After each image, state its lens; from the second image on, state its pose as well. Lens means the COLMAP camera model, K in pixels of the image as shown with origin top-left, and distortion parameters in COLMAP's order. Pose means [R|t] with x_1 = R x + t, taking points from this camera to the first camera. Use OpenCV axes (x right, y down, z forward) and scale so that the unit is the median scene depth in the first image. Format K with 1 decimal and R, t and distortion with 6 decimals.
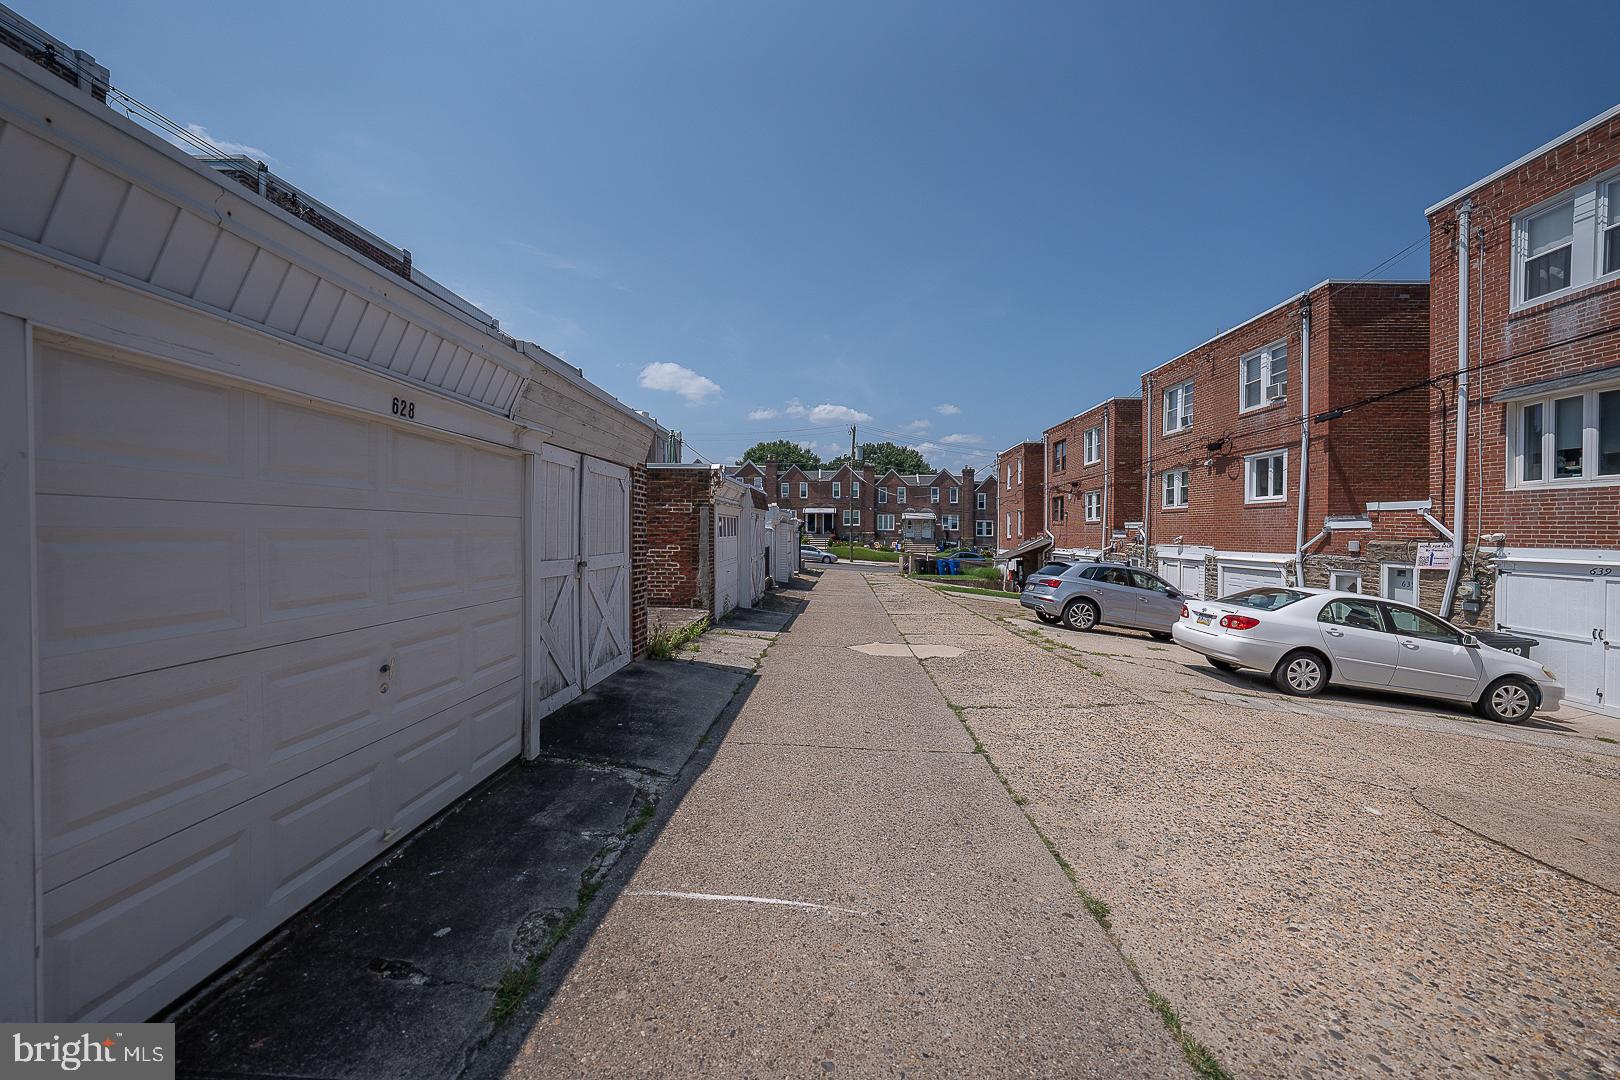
lens RADIAL K [[558.8, 0, 812.8], [0, 558.8, 535.6], [0, 0, 1]] dist [-0.026495, 0.005910]
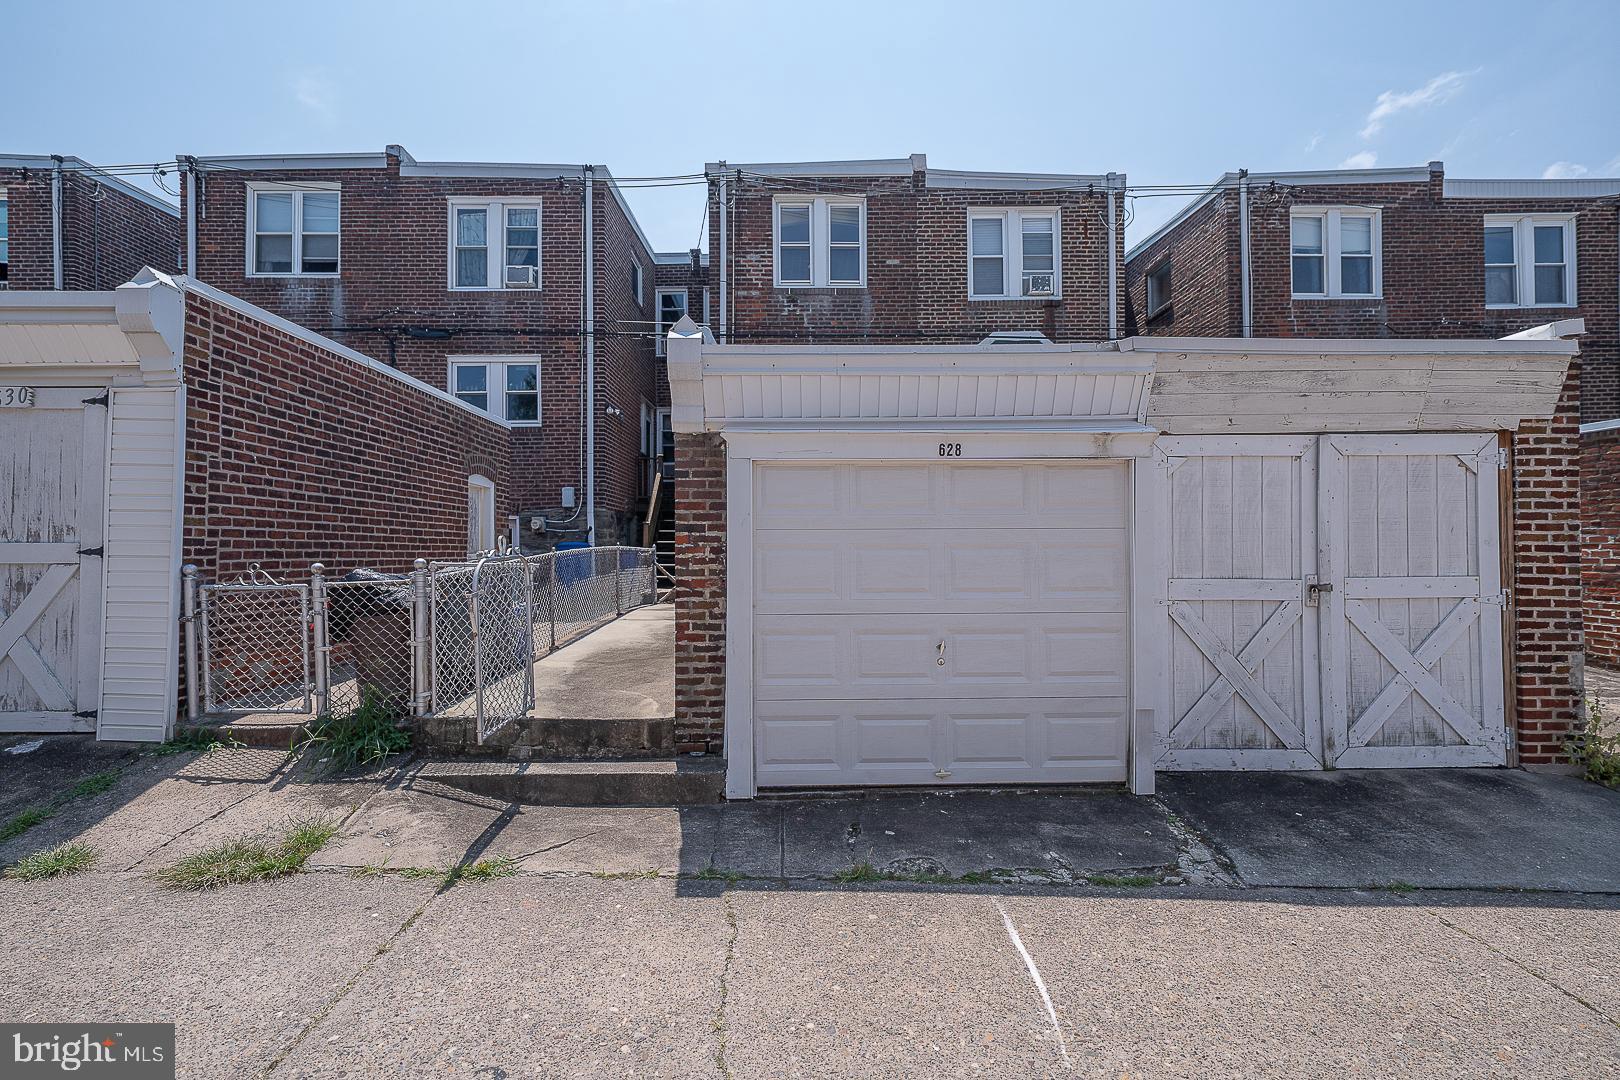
lens RADIAL K [[738.6, 0, 810.0], [0, 738.6, 540.0], [0, 0, 1]] dist [0.001604, 0.000937]
pose [[0.058759, -0.017376, -0.998121, 0.713868], [0.000284, 0.999849, -0.017390, 0.009328], [0.998272, 0.000738, 0.058755, 0.411773]]
